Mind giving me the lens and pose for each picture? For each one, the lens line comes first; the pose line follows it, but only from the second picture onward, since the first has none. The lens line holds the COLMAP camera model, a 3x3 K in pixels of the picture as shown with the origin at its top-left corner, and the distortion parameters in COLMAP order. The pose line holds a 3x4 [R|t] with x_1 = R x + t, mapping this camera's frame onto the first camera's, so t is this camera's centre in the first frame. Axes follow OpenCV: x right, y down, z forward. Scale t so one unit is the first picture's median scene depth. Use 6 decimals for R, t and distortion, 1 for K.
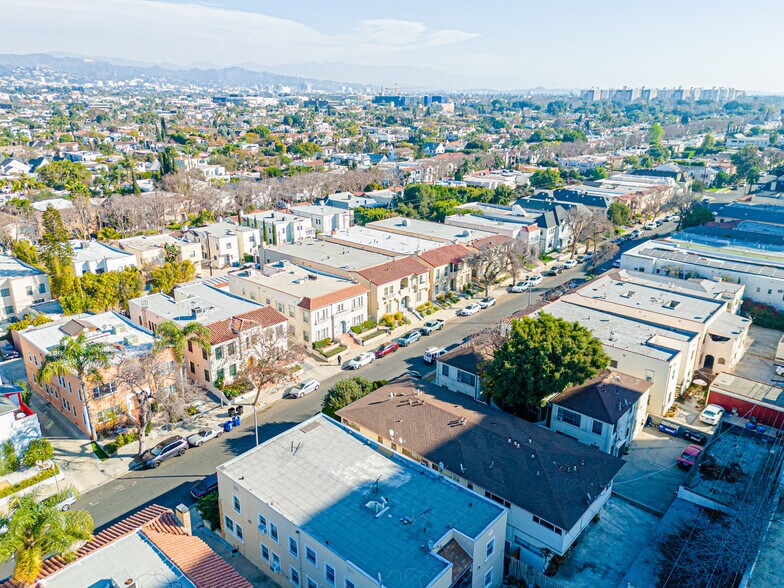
lens RADIAL K [[574.5, 0, 392.0], [0, 574.5, 294.0], [0, 0, 1]] dist [0.077057, -0.081928]
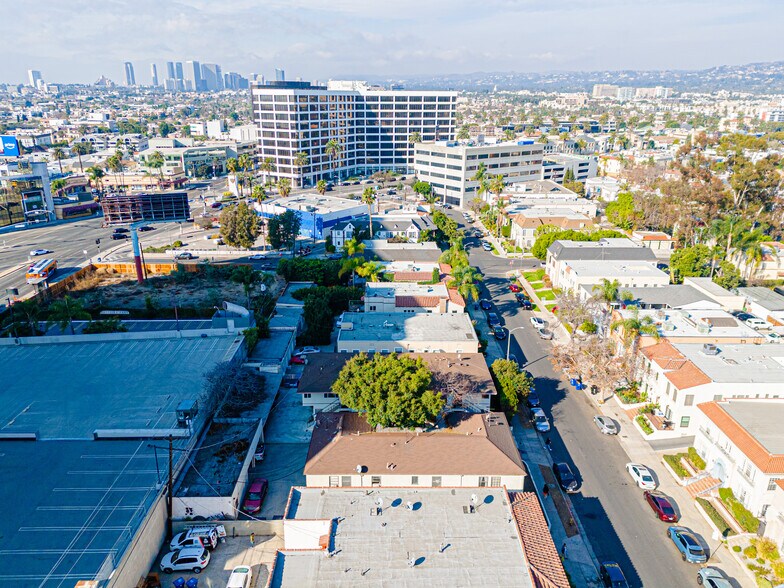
lens RADIAL K [[574.5, 0, 392.0], [0, 574.5, 294.0], [0, 0, 1]] dist [0.077057, -0.081928]
pose [[-0.745435, 0.205781, -0.634020, 0.572486], [-0.225922, 0.816863, 0.530748, -0.378736], [0.627125, 0.538877, -0.562428, 0.967488]]
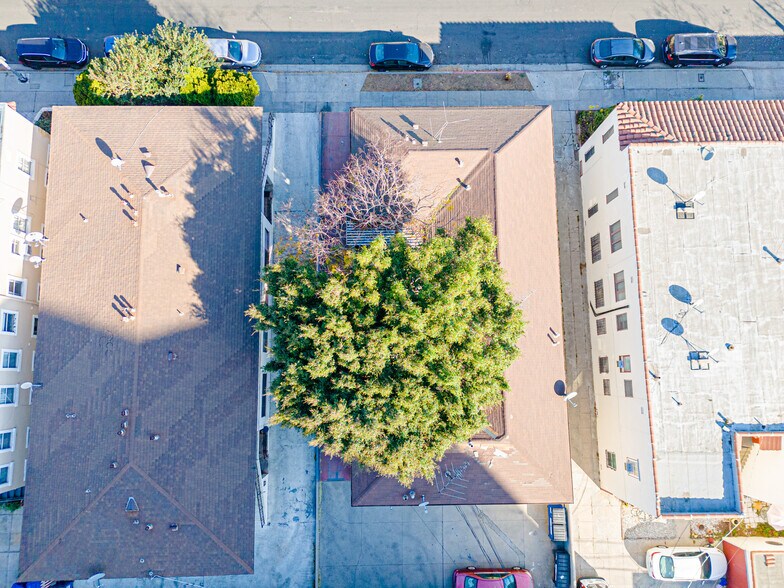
lens RADIAL K [[574.5, 0, 392.0], [0, 574.5, 294.0], [0, 0, 1]] dist [0.077057, -0.081928]
pose [[0.670937, 0.735804, -0.091850, 0.184433], [-0.254751, 0.345057, 0.903348, -0.195487], [0.696381, -0.582691, 0.418958, 0.544400]]
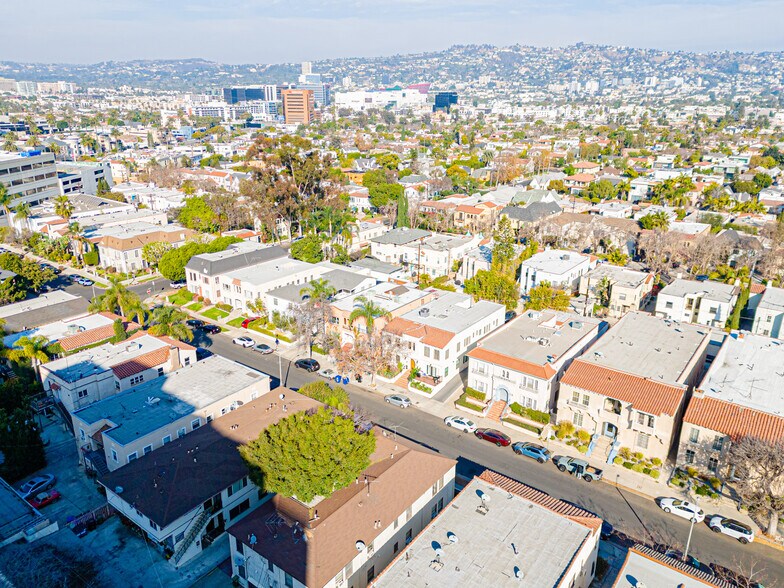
lens RADIAL K [[574.5, 0, 392.0], [0, 574.5, 294.0], [0, 0, 1]] dist [0.077057, -0.081928]
pose [[0.074456, 0.321021, -0.944141, 0.686730], [-0.326426, 0.902456, 0.281106, -0.277390], [0.942286, 0.287262, 0.171983, 0.582479]]
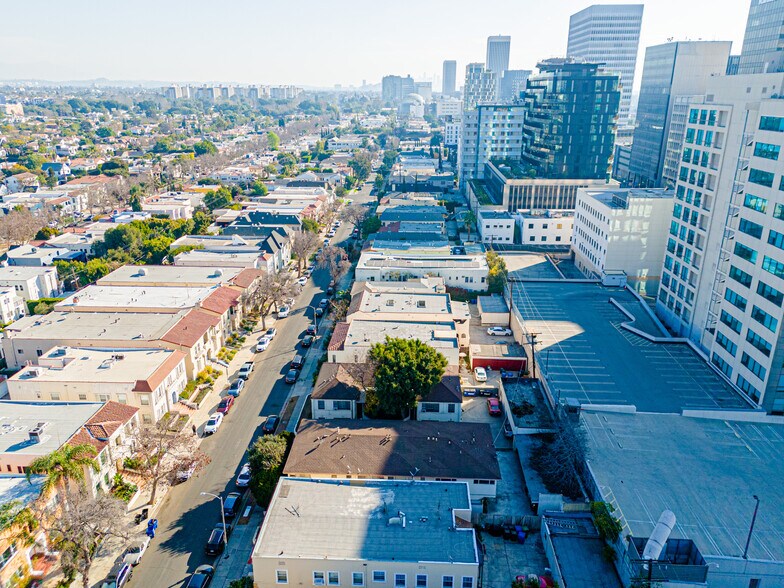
lens RADIAL K [[574.5, 0, 392.0], [0, 574.5, 294.0], [0, 0, 1]] dist [0.077057, -0.081928]
pose [[0.780164, -0.212353, 0.588431, -0.324508], [0.204973, 0.975471, 0.080266, -0.113758], [-0.591042, 0.057992, 0.804554, -0.040954]]
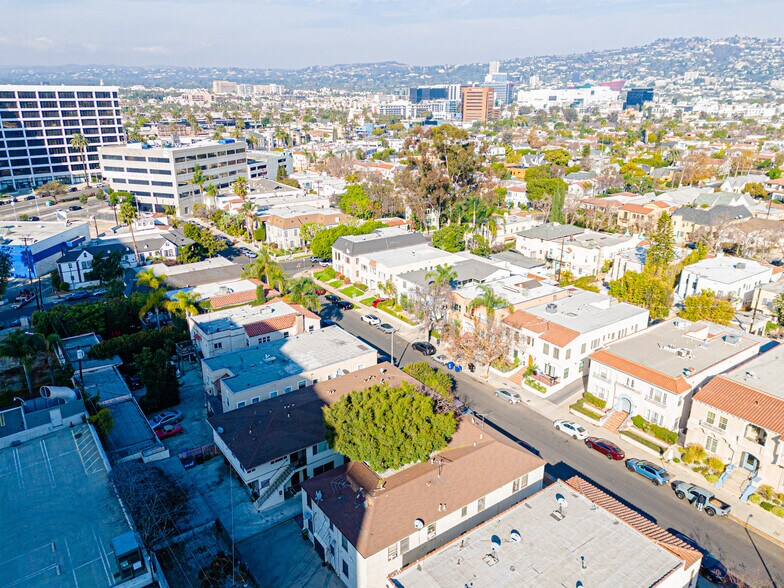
lens RADIAL K [[574.5, 0, 392.0], [0, 574.5, 294.0], [0, 0, 1]] dist [0.077057, -0.081928]
pose [[-0.224803, 0.313395, -0.922631, 0.674827], [-0.317379, 0.871681, 0.373420, -0.274460], [0.921268, 0.376770, -0.096491, 0.662893]]
